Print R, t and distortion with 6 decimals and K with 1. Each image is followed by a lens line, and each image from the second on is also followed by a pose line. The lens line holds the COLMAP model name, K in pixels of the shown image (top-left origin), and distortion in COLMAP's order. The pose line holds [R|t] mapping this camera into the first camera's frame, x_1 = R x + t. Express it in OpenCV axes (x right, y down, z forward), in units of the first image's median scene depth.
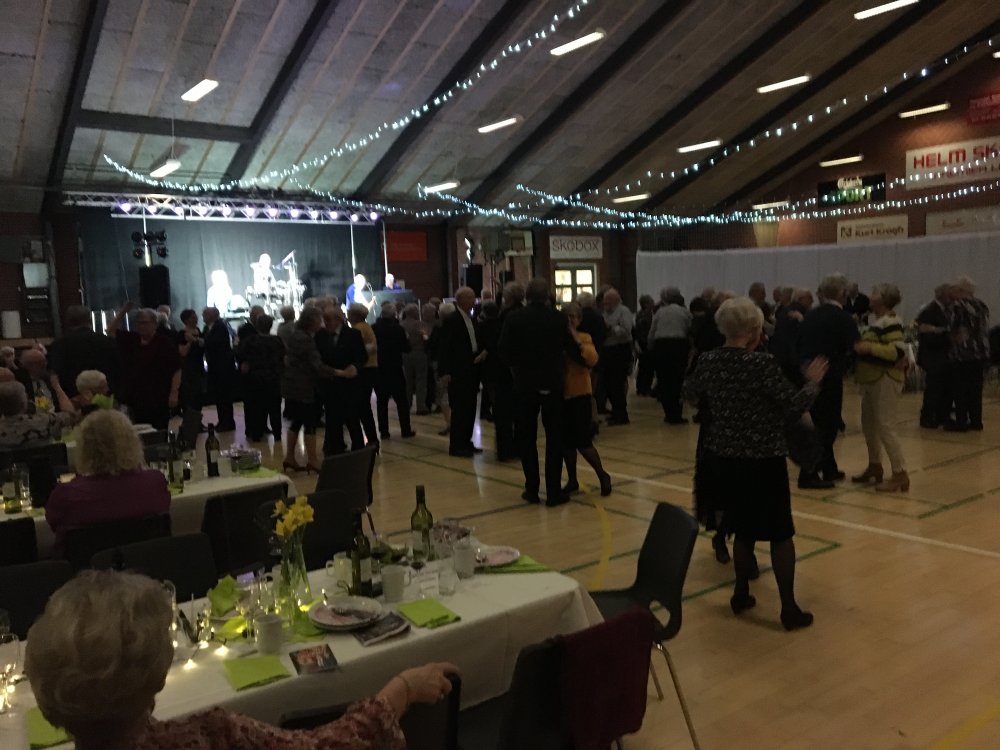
lens RADIAL K [[840.7, 0, 500.0], [0, 840.7, 375.0], [0, 0, 1]] dist [0.083372, -0.117092]
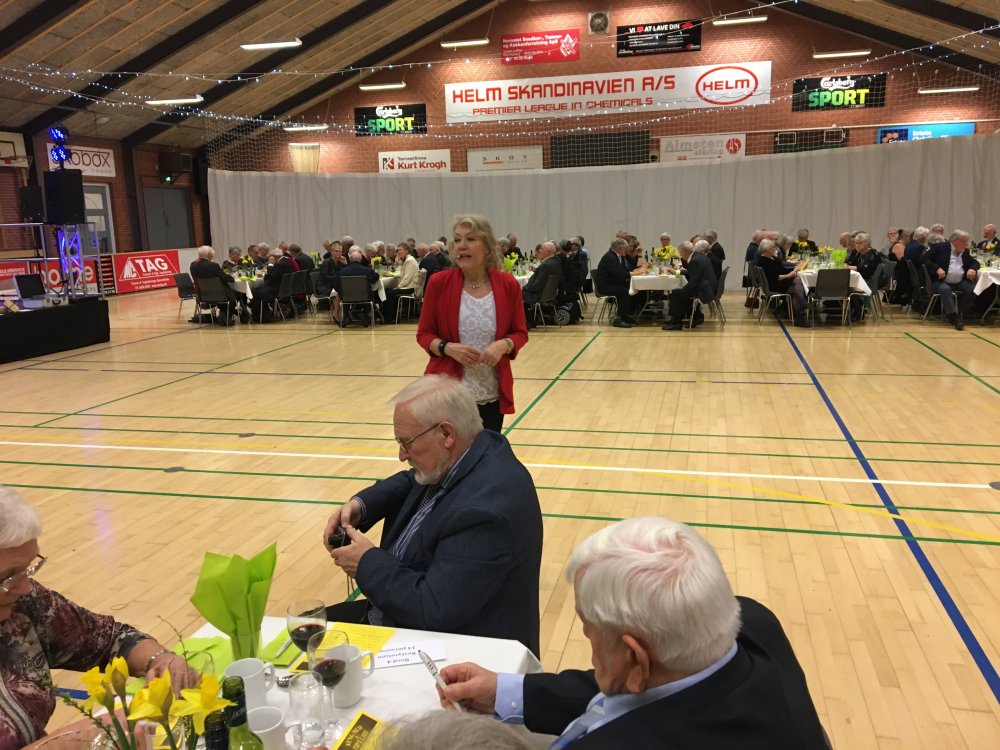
lens RADIAL K [[842.4, 0, 499.6], [0, 842.4, 373.7], [0, 0, 1]] dist [0.082108, -0.117550]
pose [[0.770648, -0.100169, 0.629339, -0.183758], [0.056653, 0.994428, 0.088904, -0.014038], [-0.634738, -0.032860, 0.772028, 0.253161]]
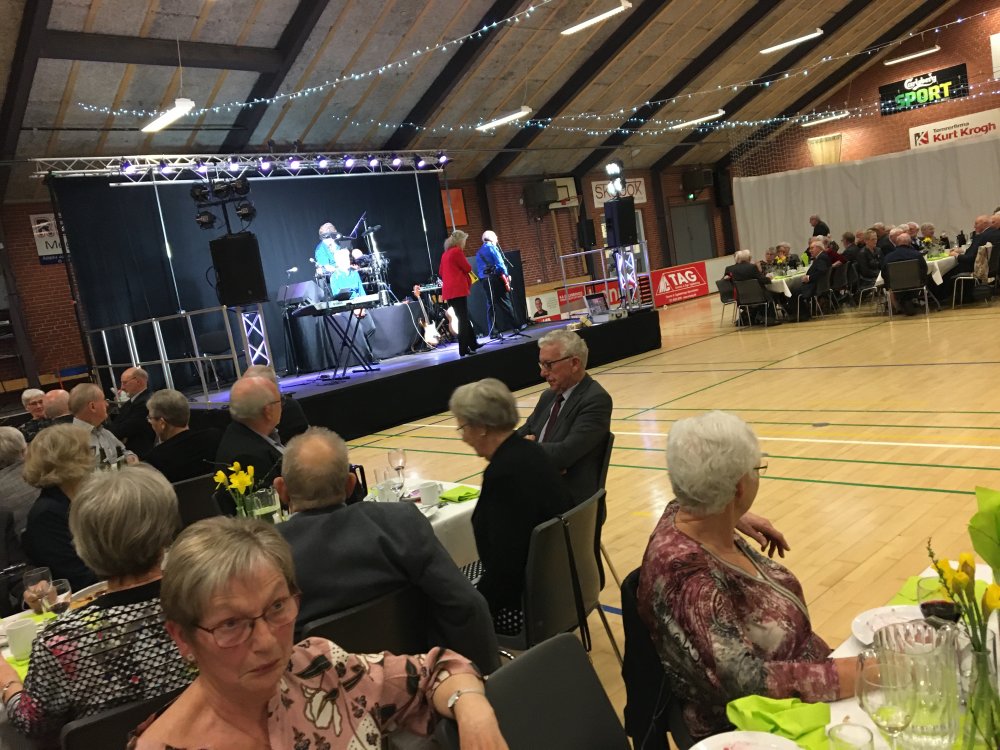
lens RADIAL K [[839.8, 0, 500.0], [0, 839.8, 375.0], [0, 0, 1]] dist [0.084385, -0.120212]
pose [[0.985515, -0.136607, 0.100488, -0.207941], [0.134869, 0.990575, 0.023929, -0.010289], [-0.102809, -0.010030, 0.994651, 0.254909]]
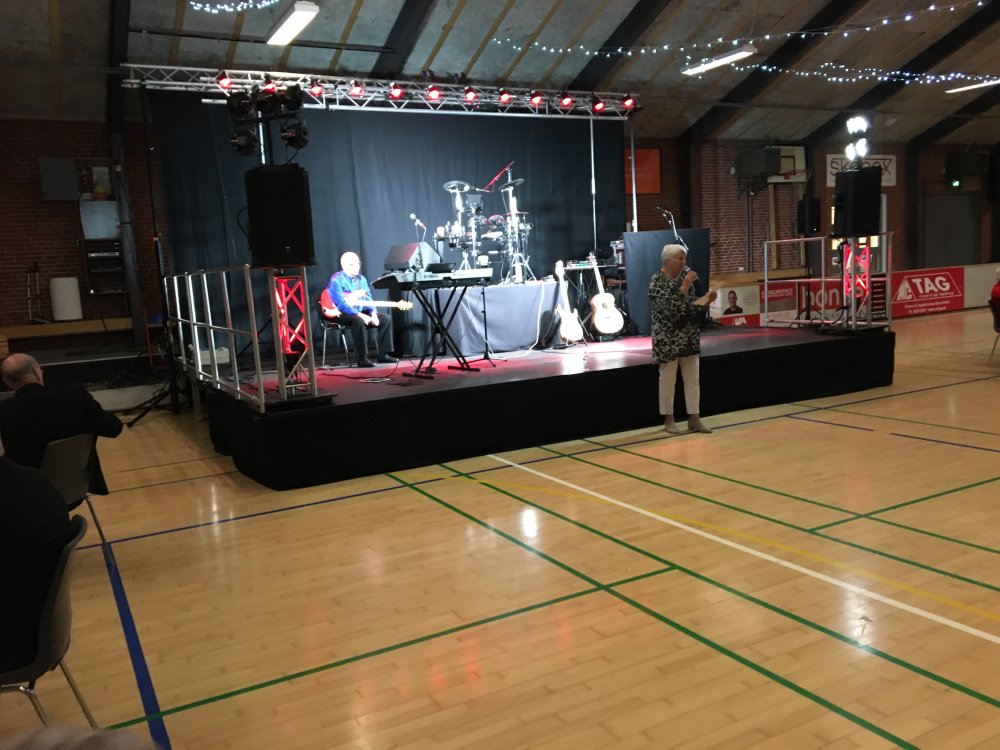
lens RADIAL K [[839.0, 0, 499.7], [0, 839.0, 377.6], [0, 0, 1]] dist [0.078710, -0.105309]
pose [[0.991137, -0.002191, -0.132828, -0.165821], [0.008323, 0.998924, 0.045627, -0.026365], [0.132586, -0.046328, 0.990088, 0.407360]]
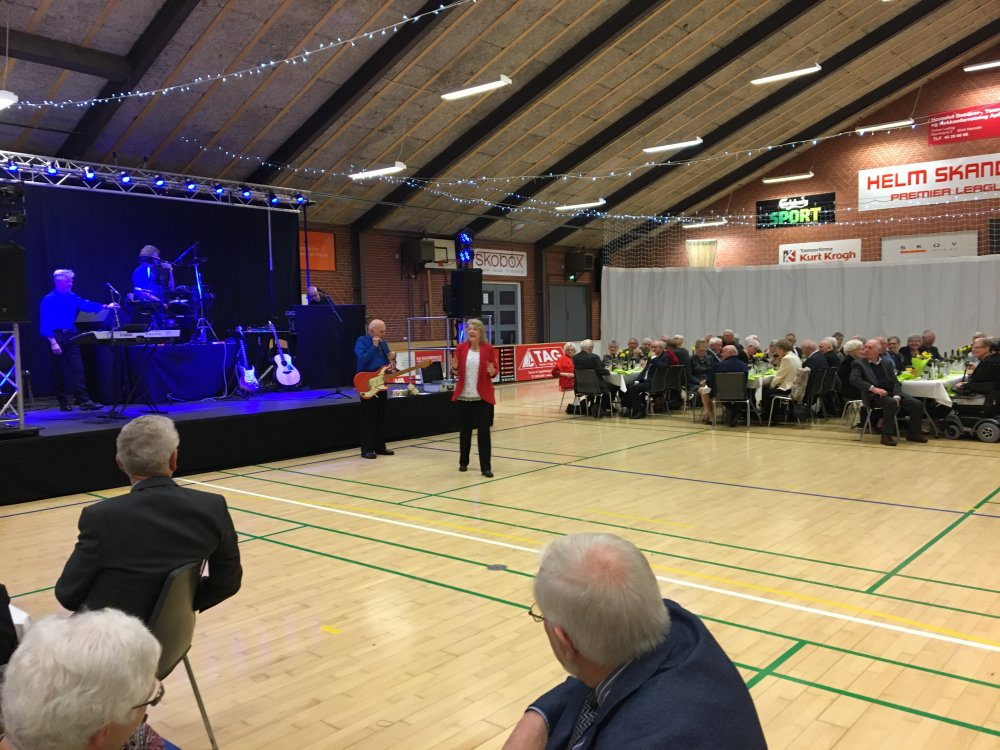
lens RADIAL K [[840.9, 0, 500.0], [0, 840.9, 375.0], [0, 0, 1]] dist [0.092108, -0.139315]
pose [[0.974047, 0.003619, 0.226315, -0.151751], [0.004145, 0.999419, -0.033822, -0.015849], [-0.226306, 0.033882, 0.973467, 0.274407]]
